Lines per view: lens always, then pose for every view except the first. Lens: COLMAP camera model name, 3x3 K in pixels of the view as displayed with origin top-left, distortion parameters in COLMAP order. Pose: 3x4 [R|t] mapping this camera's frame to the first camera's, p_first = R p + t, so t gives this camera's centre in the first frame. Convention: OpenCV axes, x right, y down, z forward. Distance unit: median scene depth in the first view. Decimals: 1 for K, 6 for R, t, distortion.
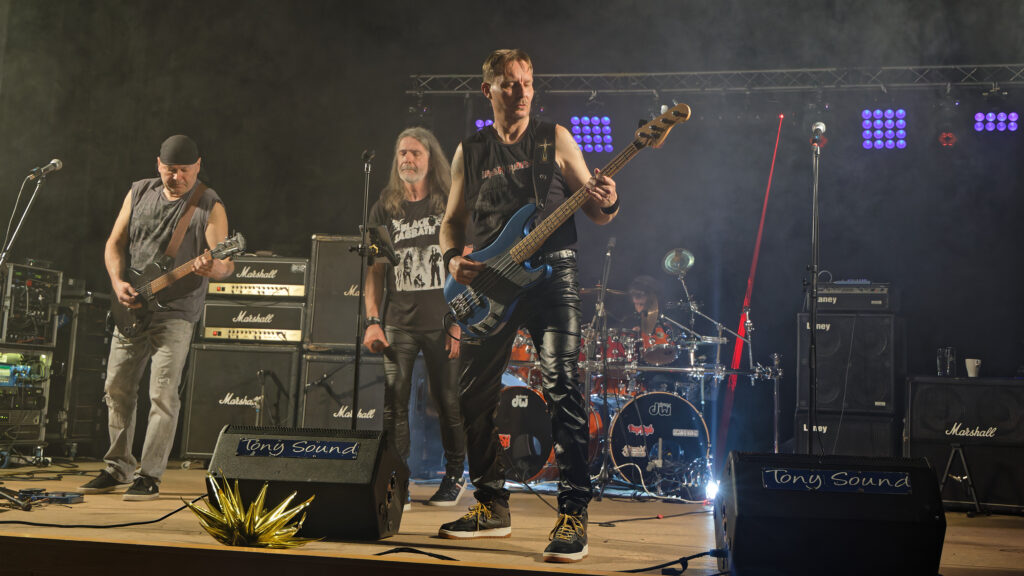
lens RADIAL K [[1274.2, 0, 594.5], [0, 1274.2, 221.1], [0, 0, 1]] dist [0.033771, 0.000000]
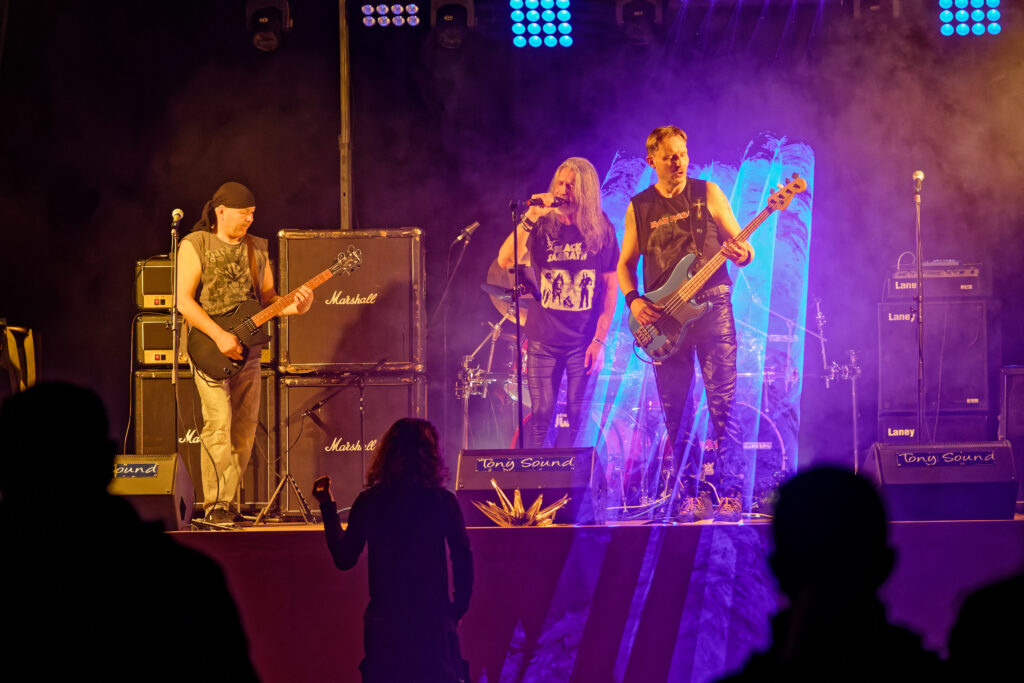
lens RADIAL K [[5124.8, 0, 523.2], [0, 5124.8, 351.2], [0, 0, 1]] dist [0.080589, 0.000000]
pose [[0.990626, -0.052392, 0.126155, -0.518165], [0.035846, 0.990863, 0.130019, -0.355289], [-0.131815, -0.124278, 0.983453, -2.388687]]
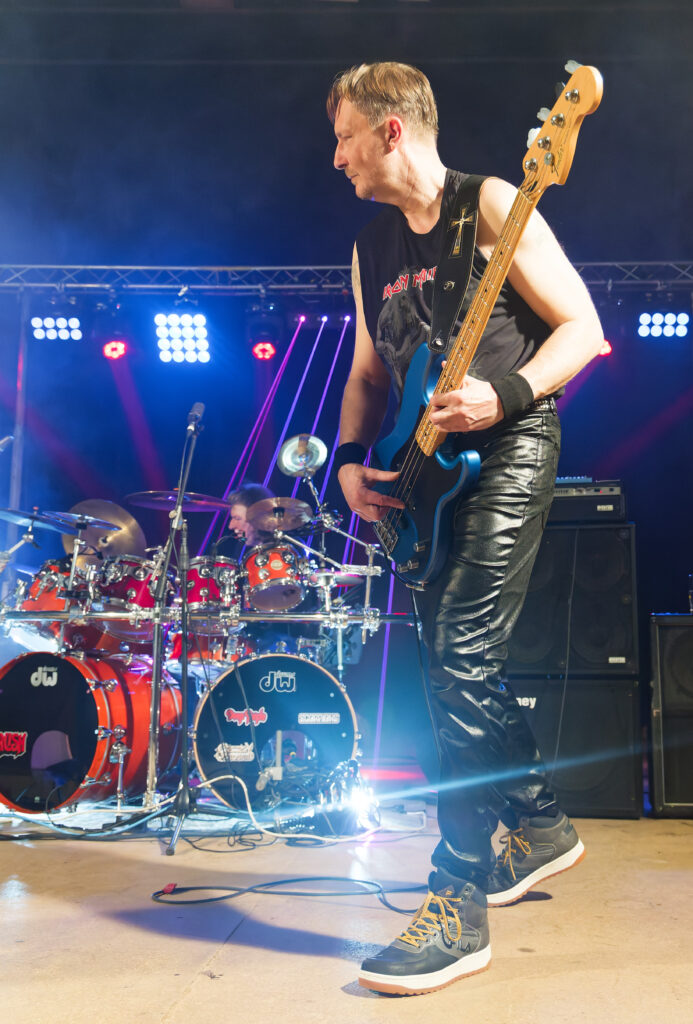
lens RADIAL K [[1035.9, 0, 421.9], [0, 1035.9, 498.7], [0, 0, 1]] dist [-0.011322, 0.000000]
pose [[0.978132, -0.001735, 0.207977, 0.015280], [0.004918, 0.999879, -0.014787, 0.064883], [-0.207926, 0.015487, 0.978022, 0.480997]]
